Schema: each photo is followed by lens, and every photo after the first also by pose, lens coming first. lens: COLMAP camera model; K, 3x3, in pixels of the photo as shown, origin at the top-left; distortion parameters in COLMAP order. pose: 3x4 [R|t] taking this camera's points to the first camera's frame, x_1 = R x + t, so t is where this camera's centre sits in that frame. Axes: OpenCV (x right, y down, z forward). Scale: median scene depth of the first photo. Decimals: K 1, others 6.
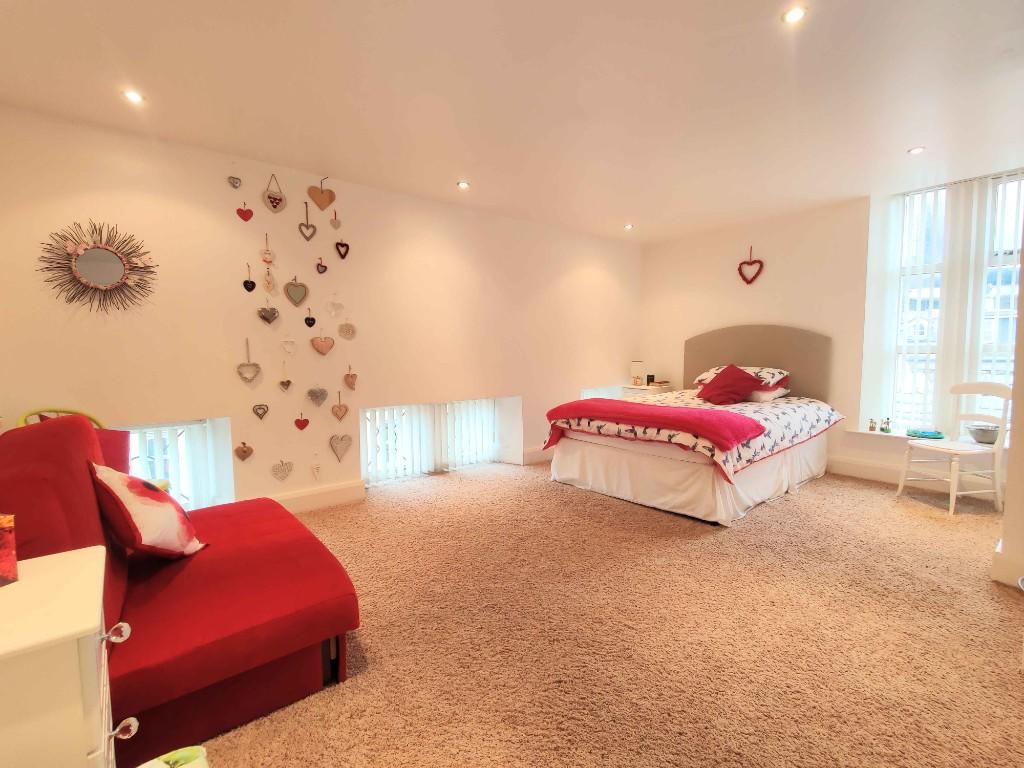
lens RADIAL K [[482.7, 0, 512.0], [0, 482.7, 384.0], [0, 0, 1]] dist [0.009285, -0.000593]
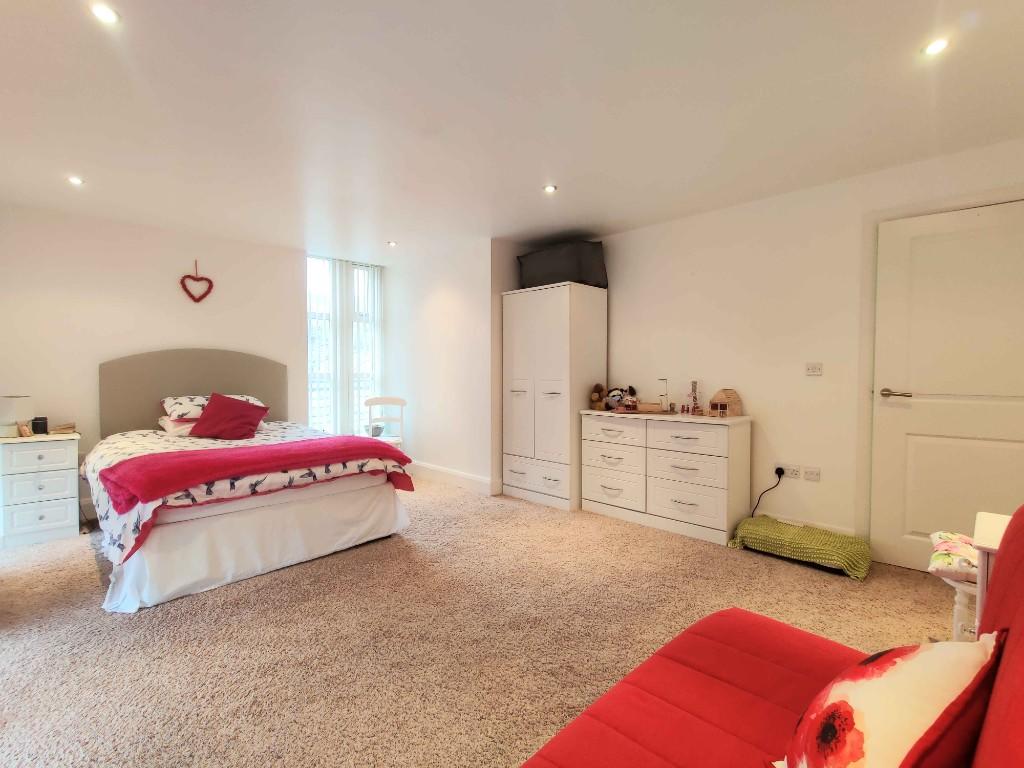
lens RADIAL K [[482.7, 0, 512.0], [0, 482.7, 384.0], [0, 0, 1]] dist [0.009285, -0.000593]
pose [[-0.084785, -0.023513, 0.996122, -0.785385], [0.070493, 0.997075, 0.029536, -0.076337], [-0.993903, 0.072724, -0.082879, 0.901968]]
